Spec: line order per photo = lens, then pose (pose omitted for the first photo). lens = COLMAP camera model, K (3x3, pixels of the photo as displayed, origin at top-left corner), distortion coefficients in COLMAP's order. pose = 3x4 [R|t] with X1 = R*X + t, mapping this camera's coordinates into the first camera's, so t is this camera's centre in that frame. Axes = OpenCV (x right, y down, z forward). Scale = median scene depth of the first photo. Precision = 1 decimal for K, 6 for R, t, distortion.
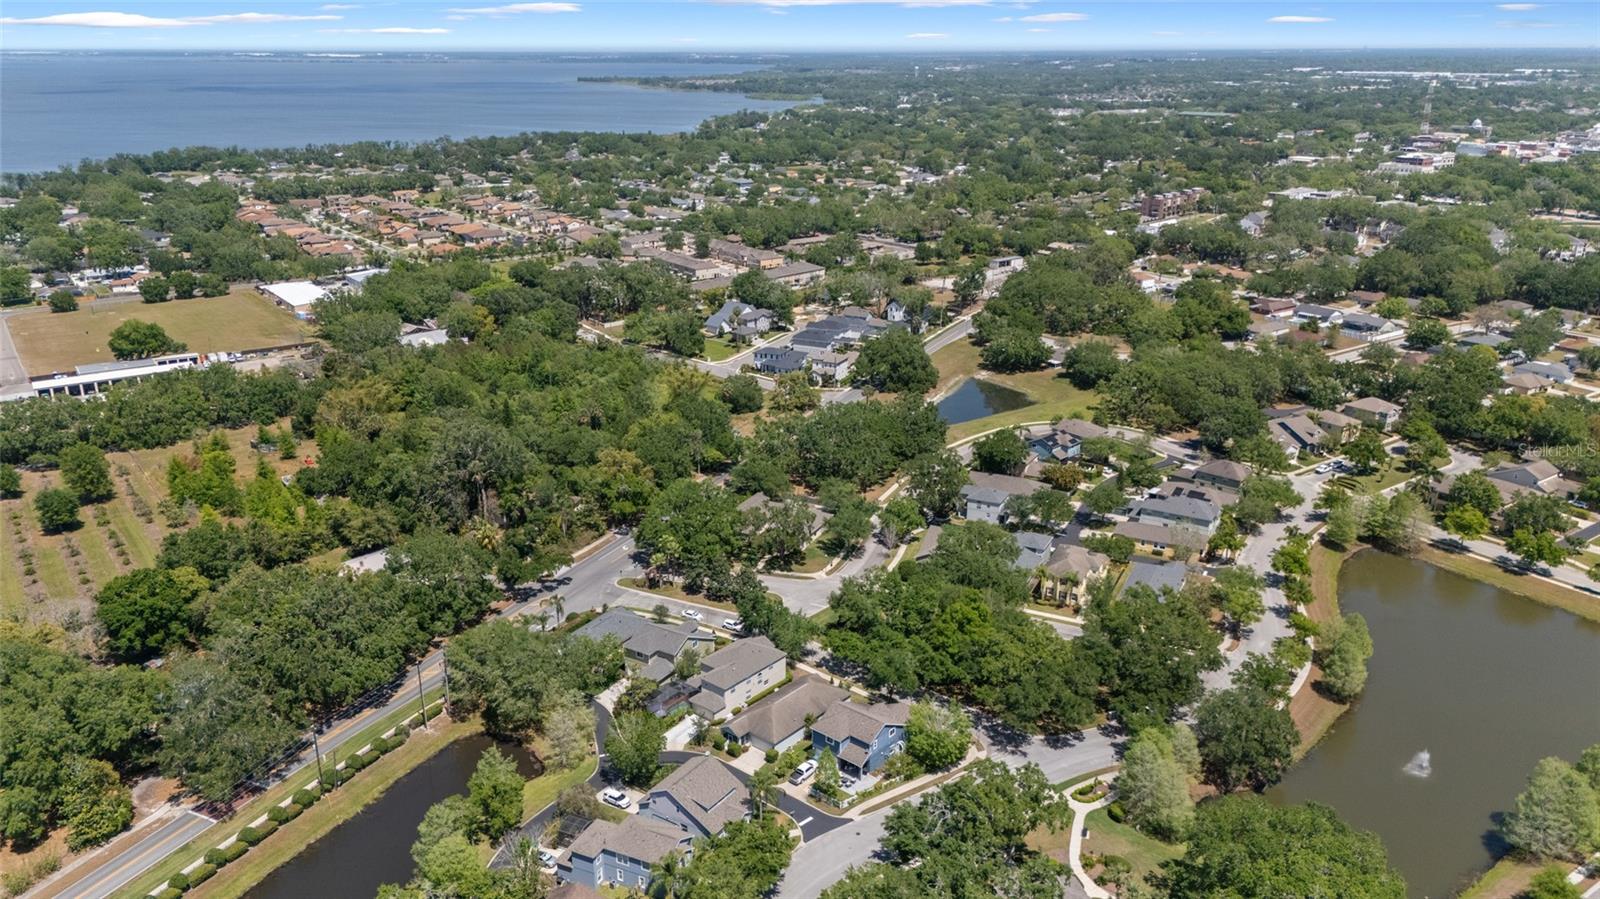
lens RADIAL K [[1215.3, 0, 798.2], [0, 1215.3, 441.6], [0, 0, 1]] dist [0.070780, -0.050131]
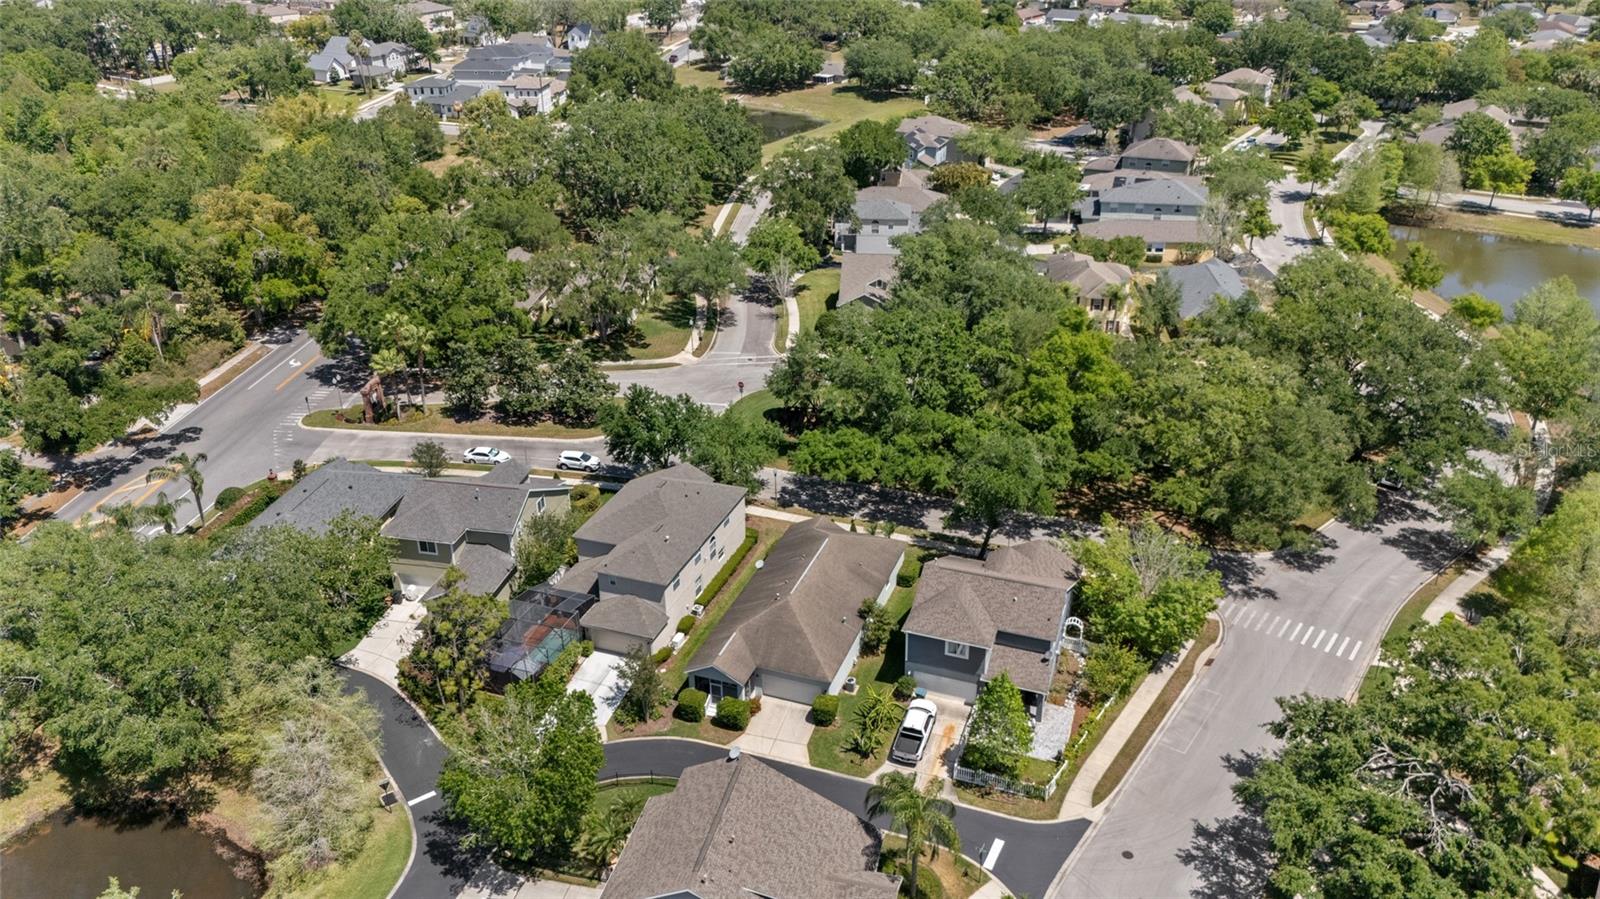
lens RADIAL K [[1215.3, 0, 807.7], [0, 1215.3, 459.3], [0, 0, 1]] dist [0.070780, -0.050131]
pose [[0.938201, -0.160795, 0.306469, -0.111990], [0.116159, 0.980452, 0.158814, 0.074937], [-0.326015, -0.113400, 0.938539, 0.456162]]
